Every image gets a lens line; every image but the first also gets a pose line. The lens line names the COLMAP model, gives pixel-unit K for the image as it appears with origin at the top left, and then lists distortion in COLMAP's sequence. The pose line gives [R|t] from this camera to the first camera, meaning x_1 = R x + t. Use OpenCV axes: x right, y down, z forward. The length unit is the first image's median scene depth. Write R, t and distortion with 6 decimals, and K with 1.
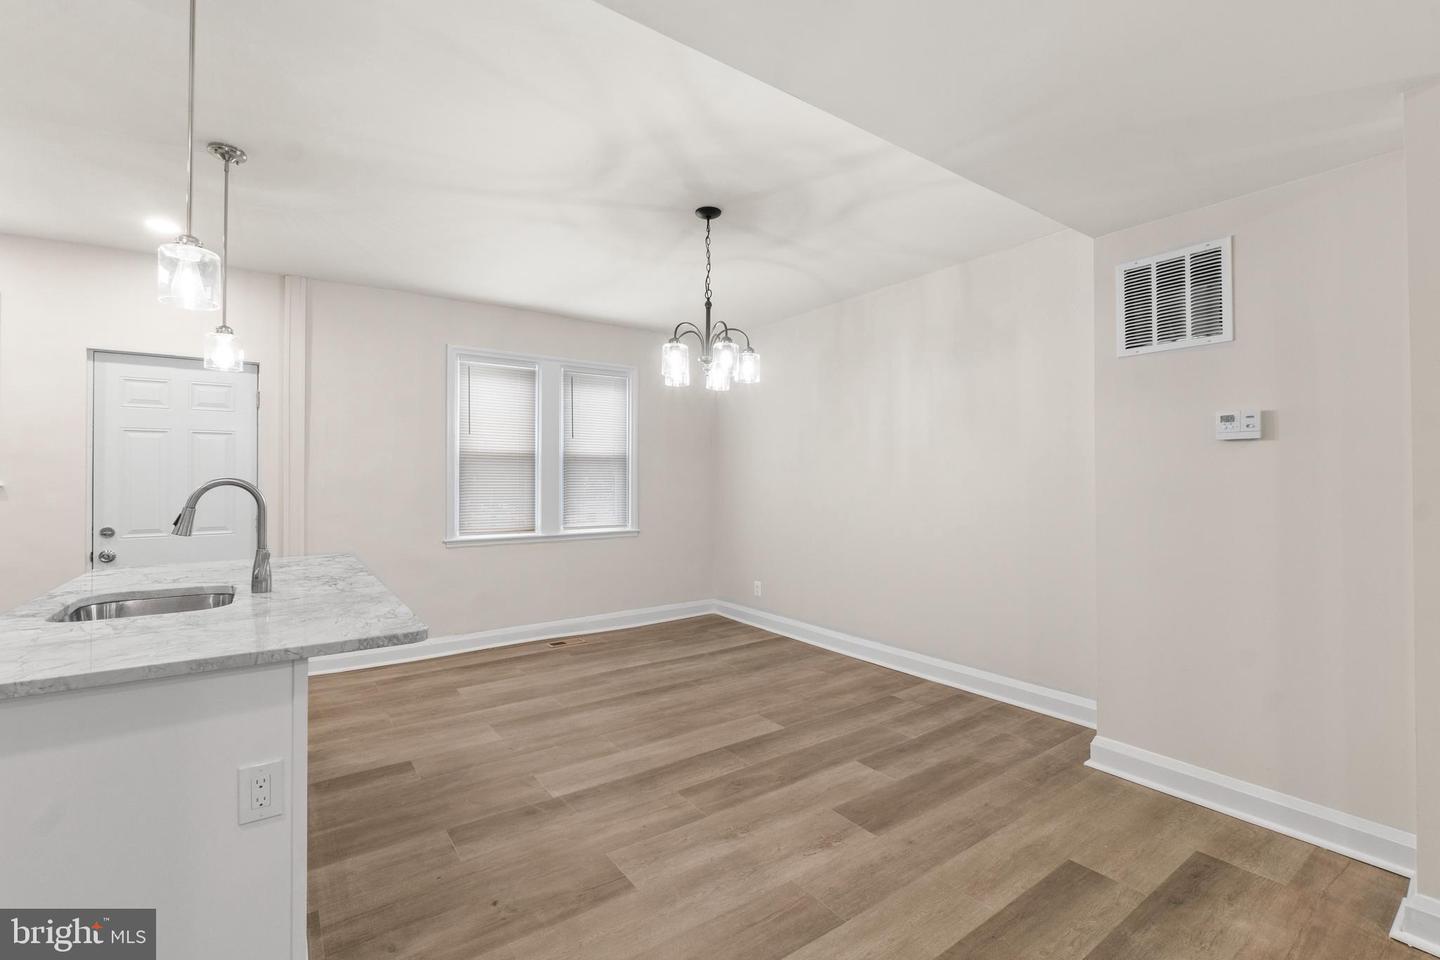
lens RADIAL K [[623.3, 0, 724.2], [0, 623.3, 472.5], [0, 0, 1]] dist [-0.003613, 0.000668]
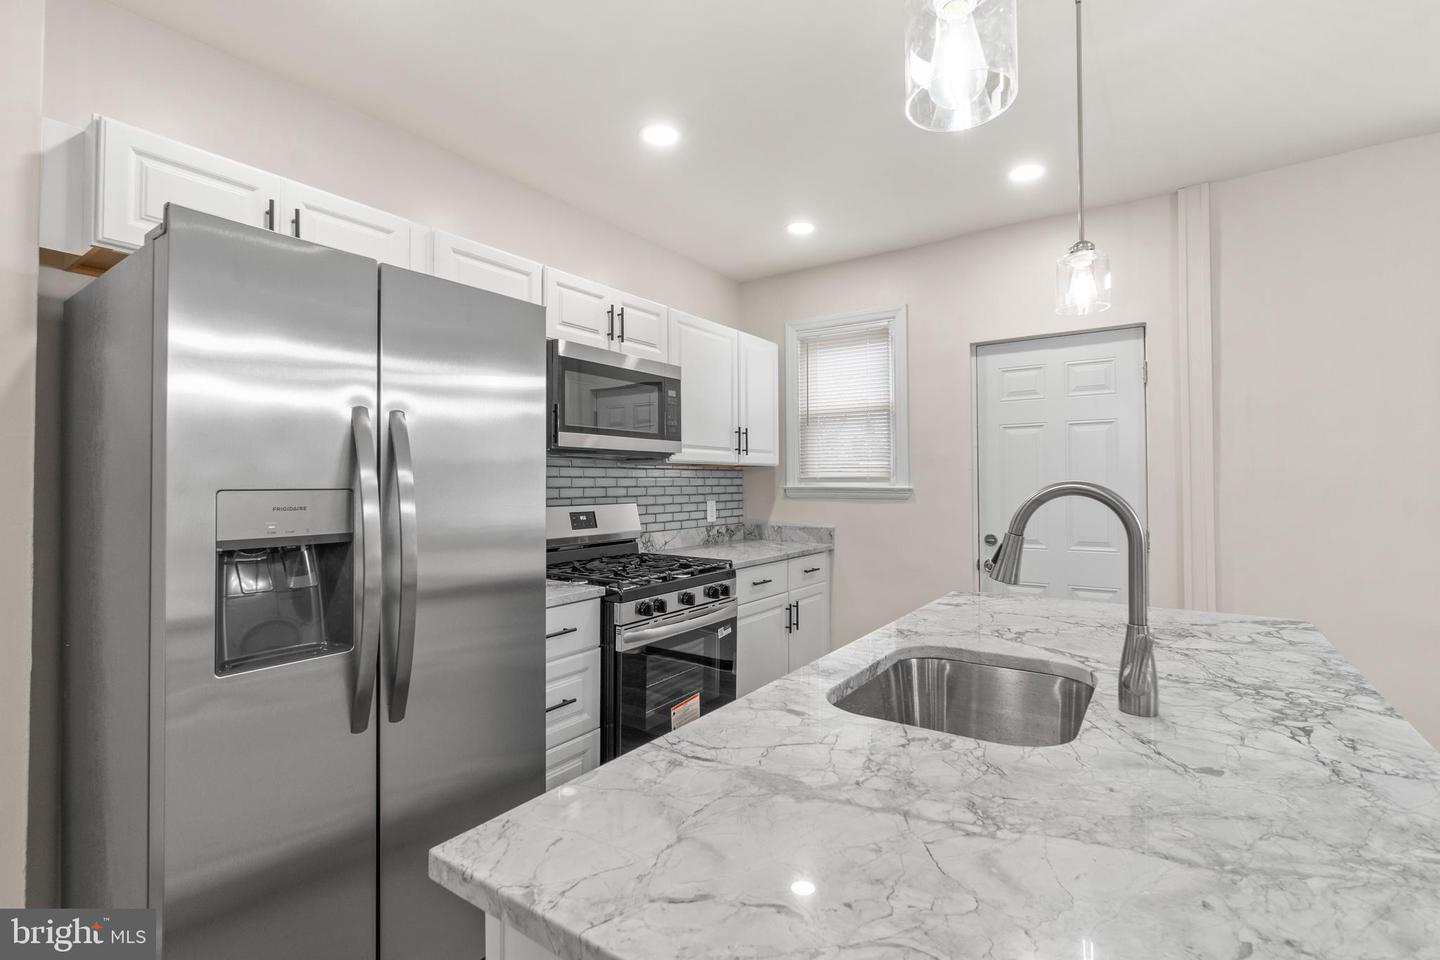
lens RADIAL K [[642.2, 0, 715.9], [0, 642.2, 475.8], [0, 0, 1]] dist [-0.010933, 0.000287]
pose [[0.316724, -0.010641, -0.948458, -0.353309], [0.014231, 0.999878, -0.006465, 0.003185], [0.948411, -0.011450, 0.316837, 0.503194]]
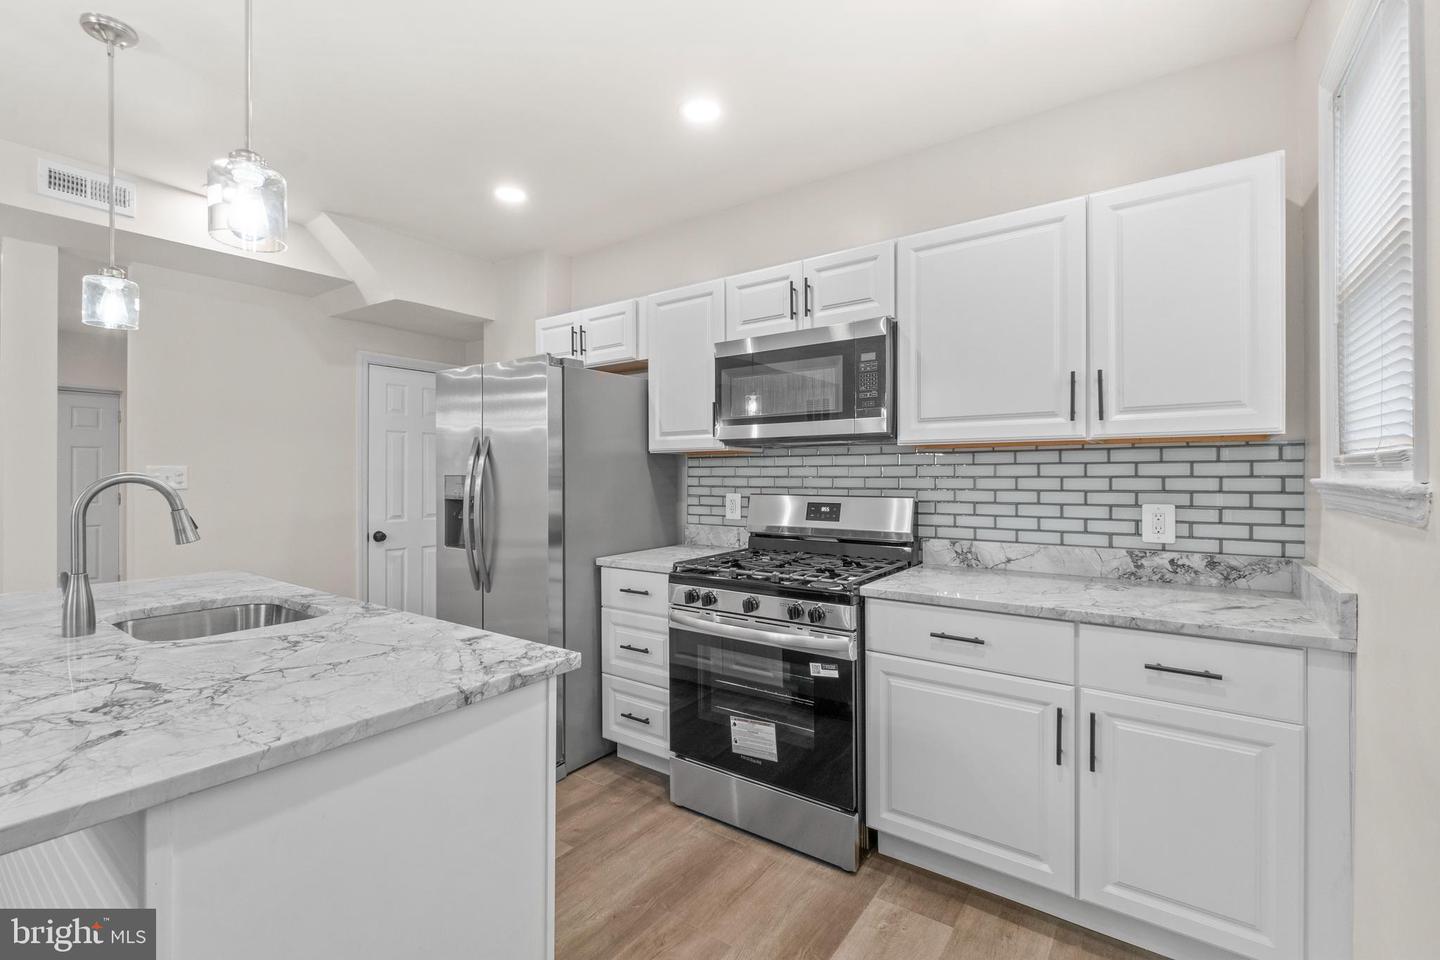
lens RADIAL K [[623.3, 0, 712.1], [0, 623.3, 477.0], [0, 0, 1]] dist [-0.003613, 0.000668]
pose [[-0.948417, 0.005427, -0.316980, -1.176744], [0.007251, 0.999963, -0.004575, 0.020101], [0.316944, -0.006638, -0.948421, 1.858586]]
